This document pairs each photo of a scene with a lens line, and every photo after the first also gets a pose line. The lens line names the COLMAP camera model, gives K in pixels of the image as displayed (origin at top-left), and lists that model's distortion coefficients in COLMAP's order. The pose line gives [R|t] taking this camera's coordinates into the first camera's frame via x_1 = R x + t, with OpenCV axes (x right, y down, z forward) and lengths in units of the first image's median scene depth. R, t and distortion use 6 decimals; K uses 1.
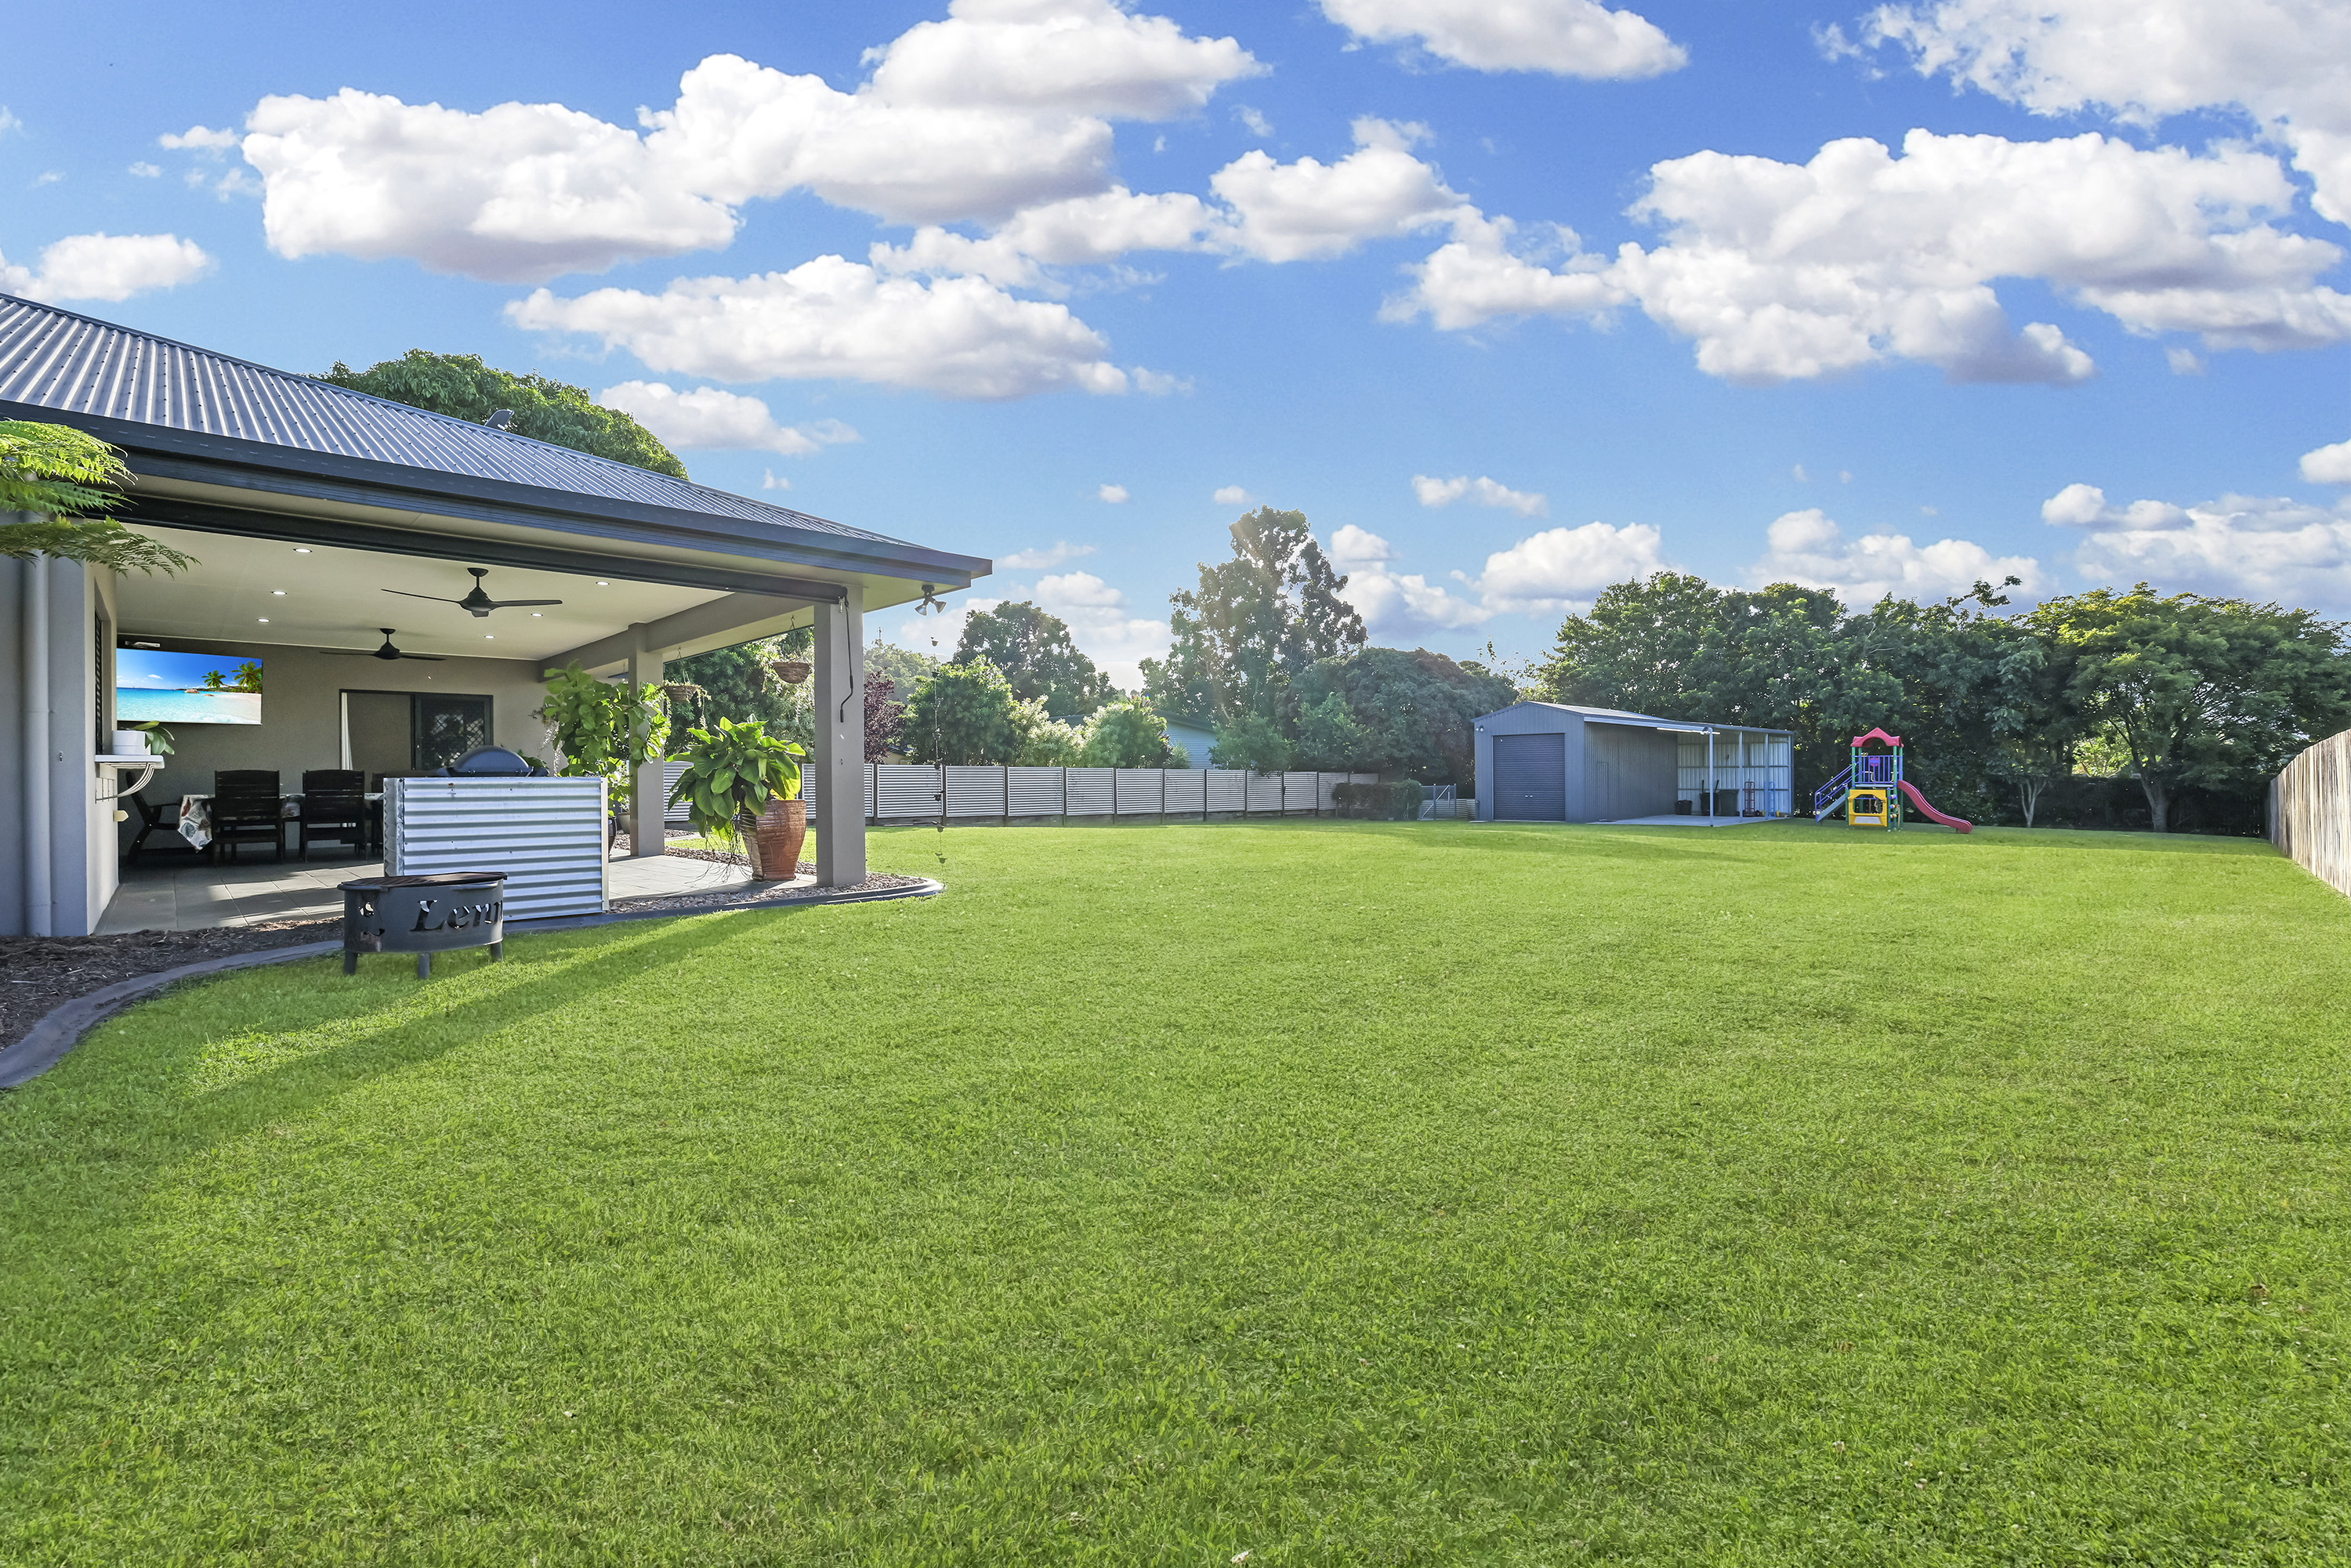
lens RADIAL K [[1038.9, 0, 1175.5], [0, 1038.9, 784.0], [0, 0, 1]] dist [-0.044451, 0.021301]
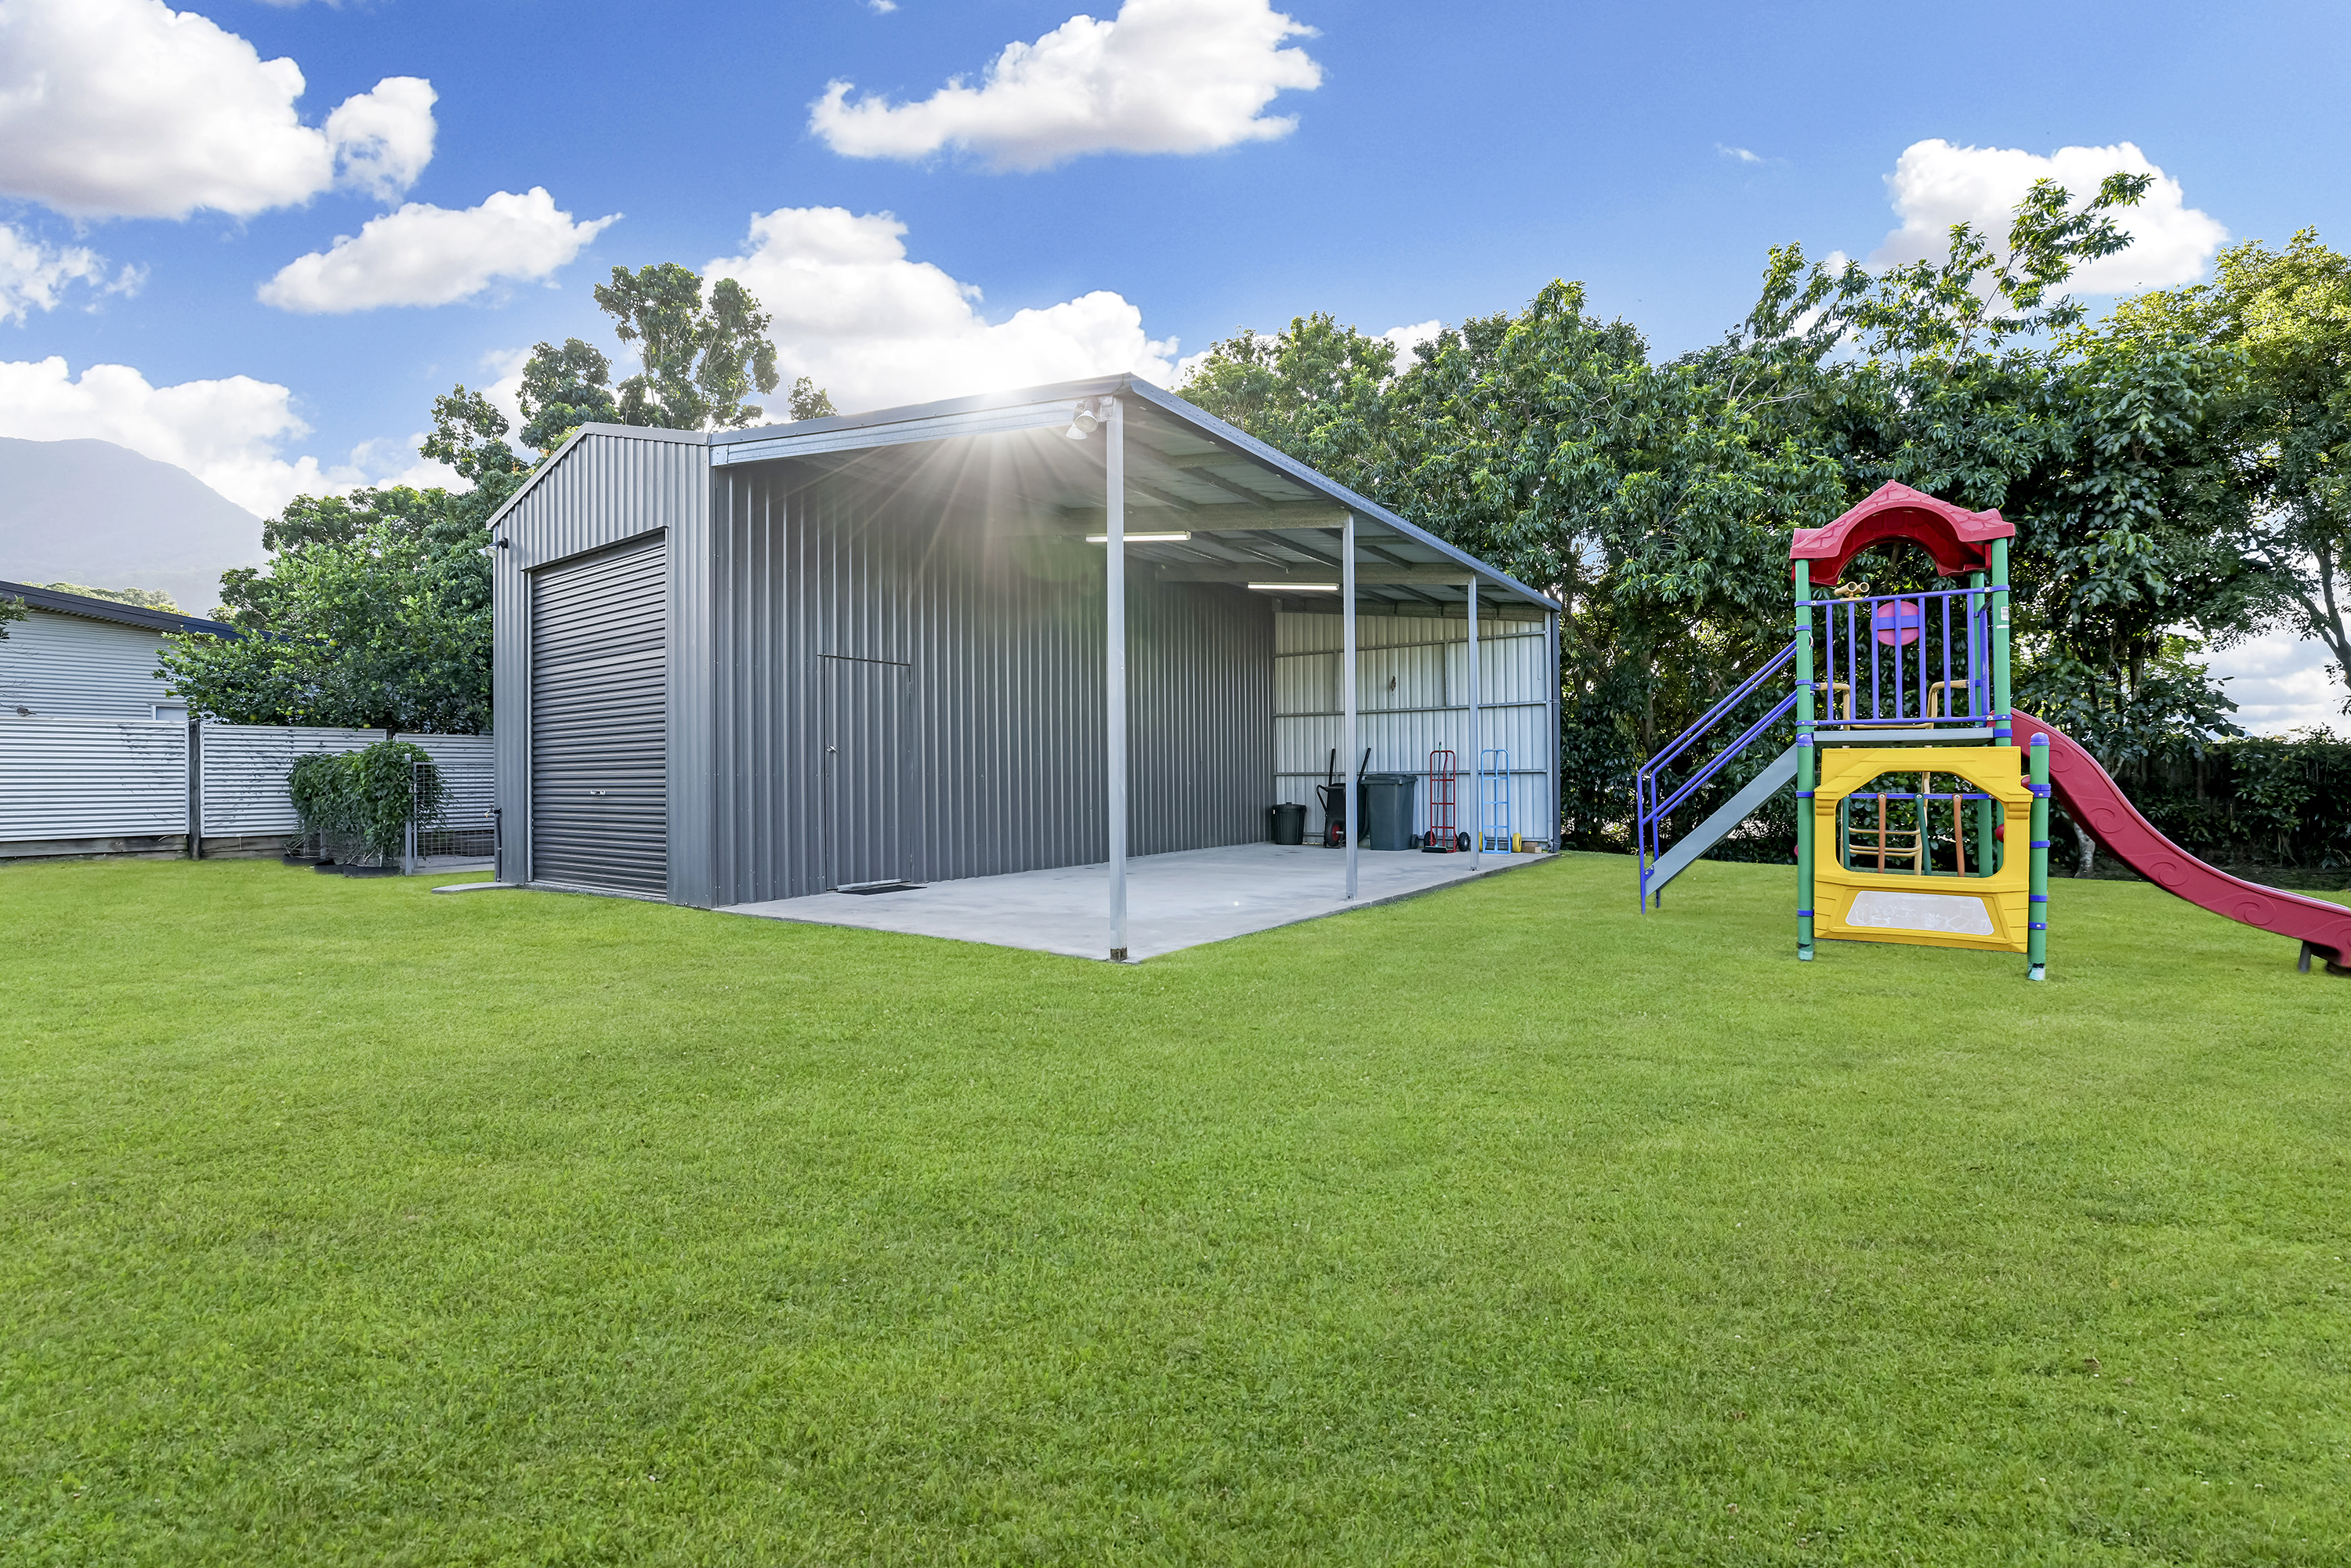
lens RADIAL K [[1038.9, 0, 1175.5], [0, 1038.9, 784.0], [0, 0, 1]] dist [-0.044451, 0.021301]
pose [[0.982467, -0.001497, 0.186431, 0.386505], [0.002903, 0.999969, -0.007271, 0.011229], [-0.186415, 0.007685, 0.982441, 0.641821]]
